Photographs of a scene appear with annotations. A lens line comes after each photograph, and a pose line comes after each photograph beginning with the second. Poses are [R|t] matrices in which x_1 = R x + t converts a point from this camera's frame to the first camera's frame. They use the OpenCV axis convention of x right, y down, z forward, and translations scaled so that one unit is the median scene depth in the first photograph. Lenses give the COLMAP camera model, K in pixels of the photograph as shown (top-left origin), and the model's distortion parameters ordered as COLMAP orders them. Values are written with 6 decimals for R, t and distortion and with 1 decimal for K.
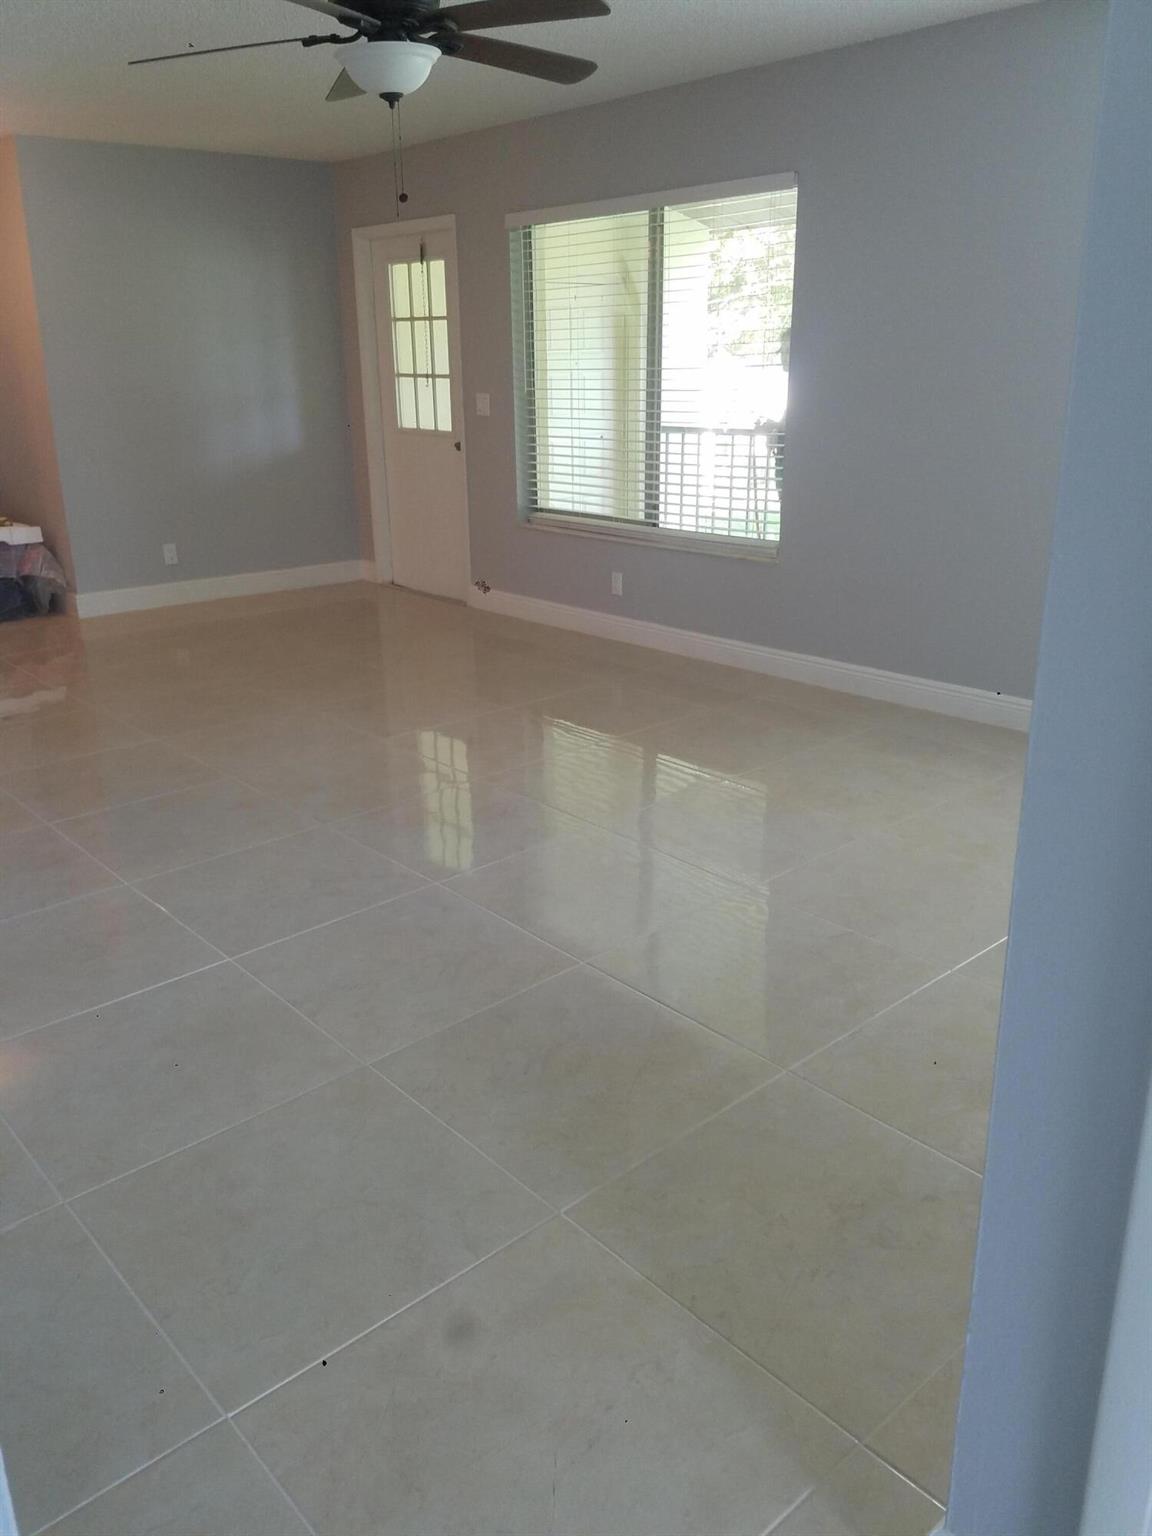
lens RADIAL K [[1155.3, 0, 571.0], [0, 1155.3, 736.6], [0, 0, 1]] dist [0.222632, -0.380089]
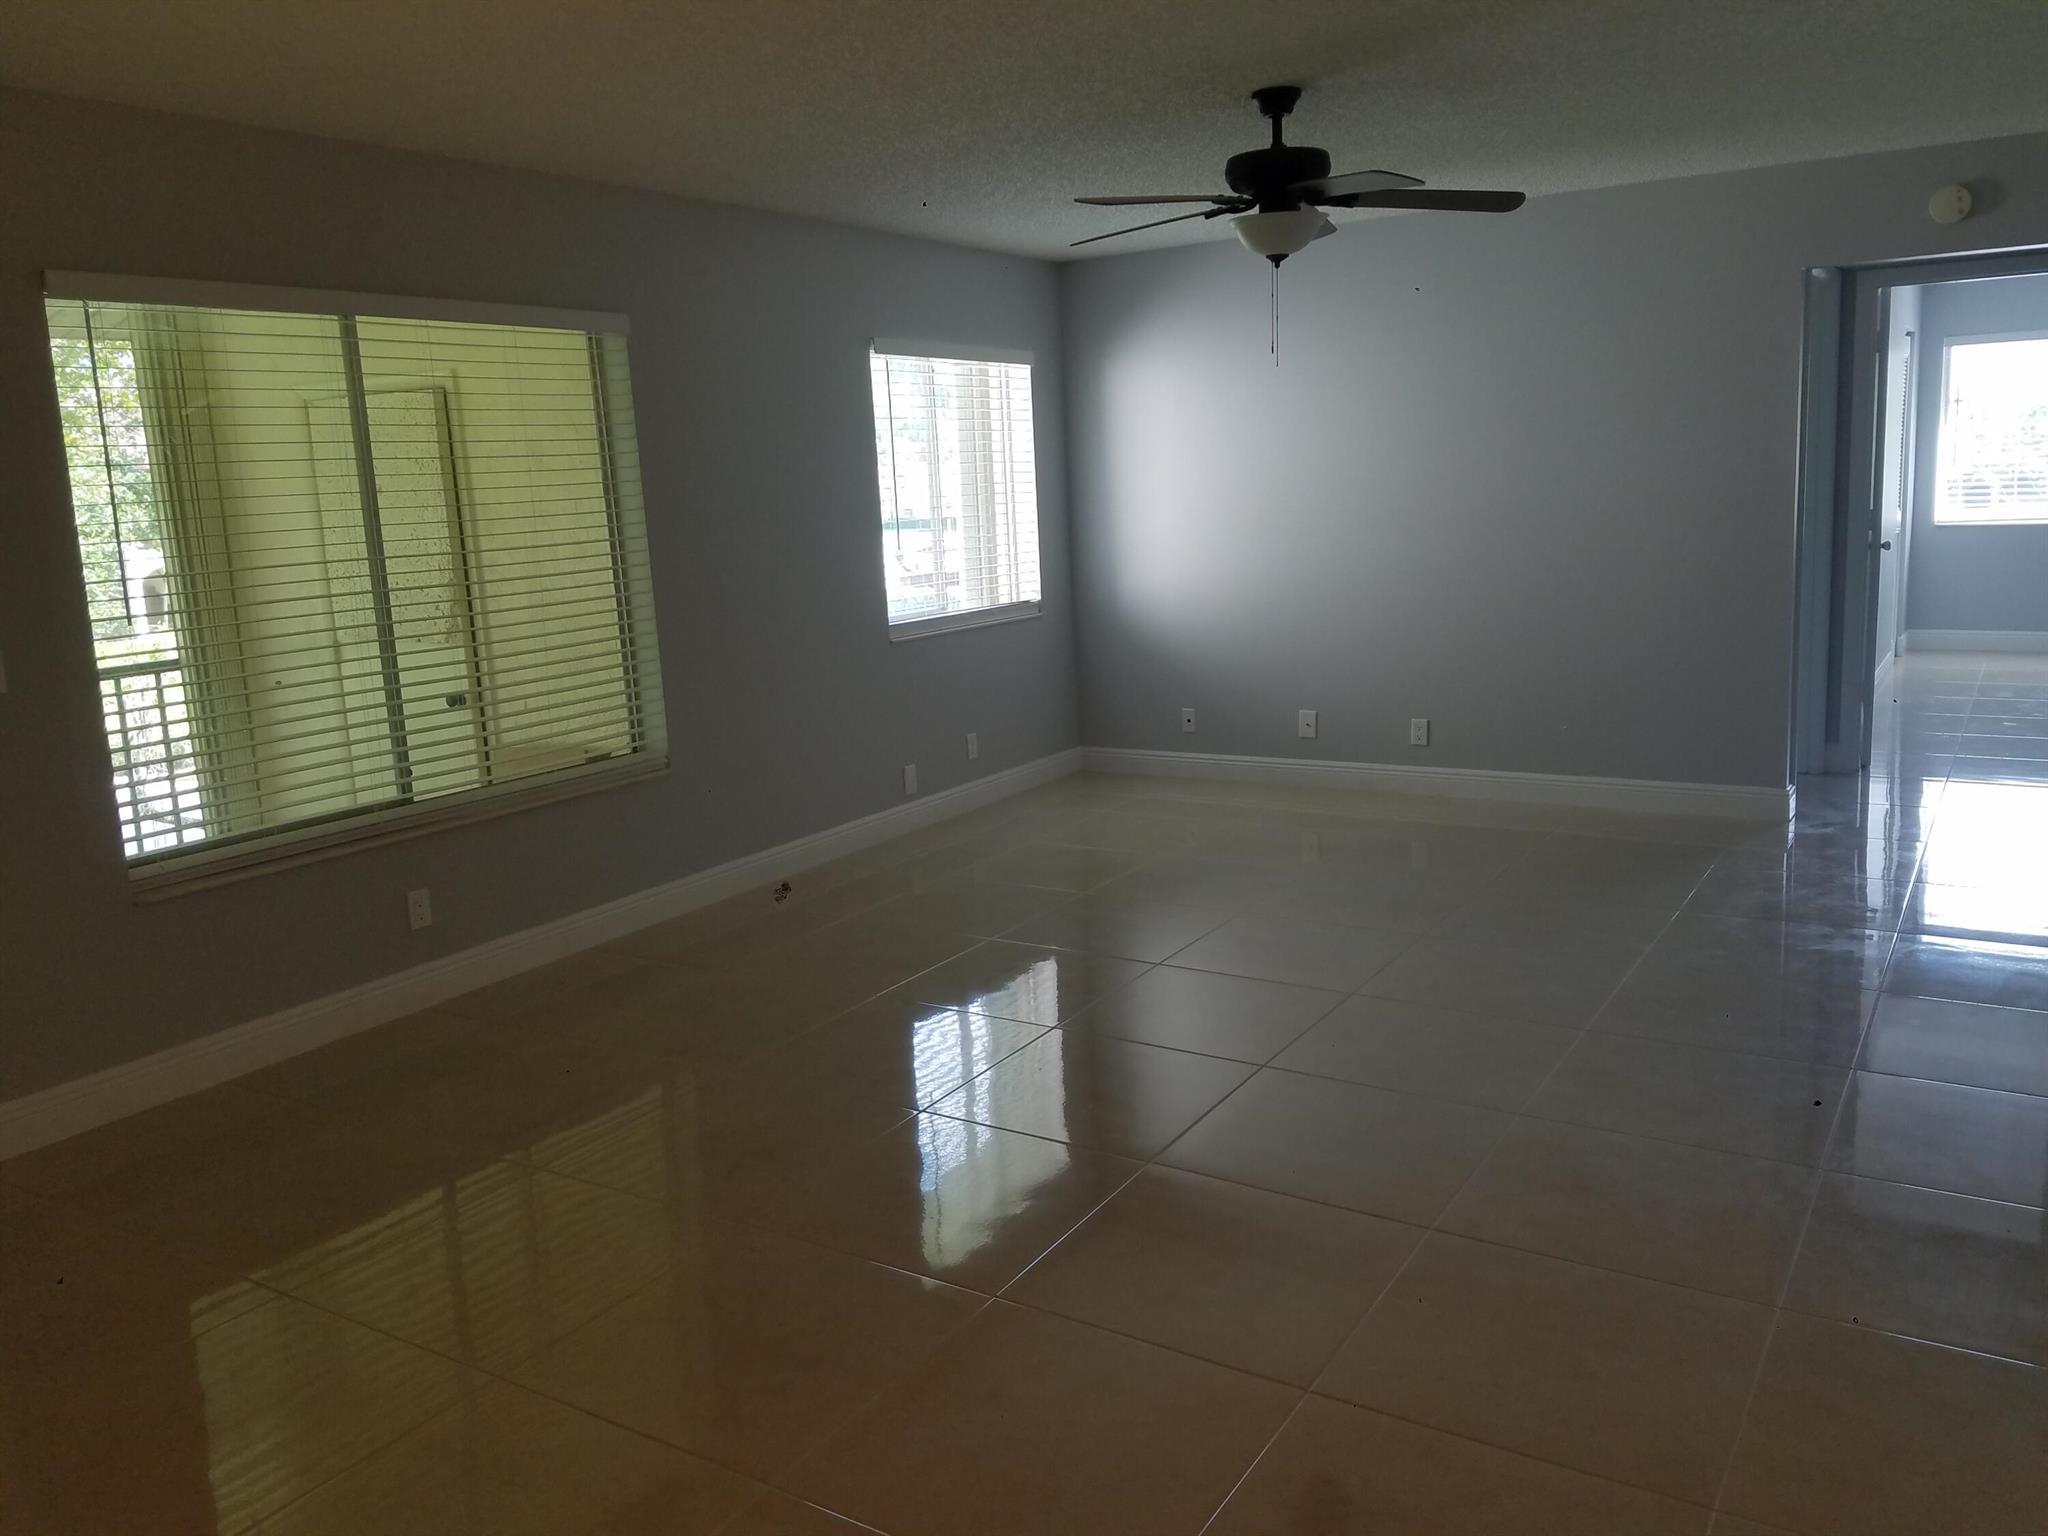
lens RADIAL K [[1540.4, 0, 1024.1], [0, 1540.4, 747.9], [0, 0, 1]] dist [0.222632, -0.380089]
pose [[-0.263557, -0.125080, 0.956500, -0.786135], [0.363328, 0.905666, 0.218545, -0.269808], [-0.893605, 0.405123, -0.193249, 0.864730]]
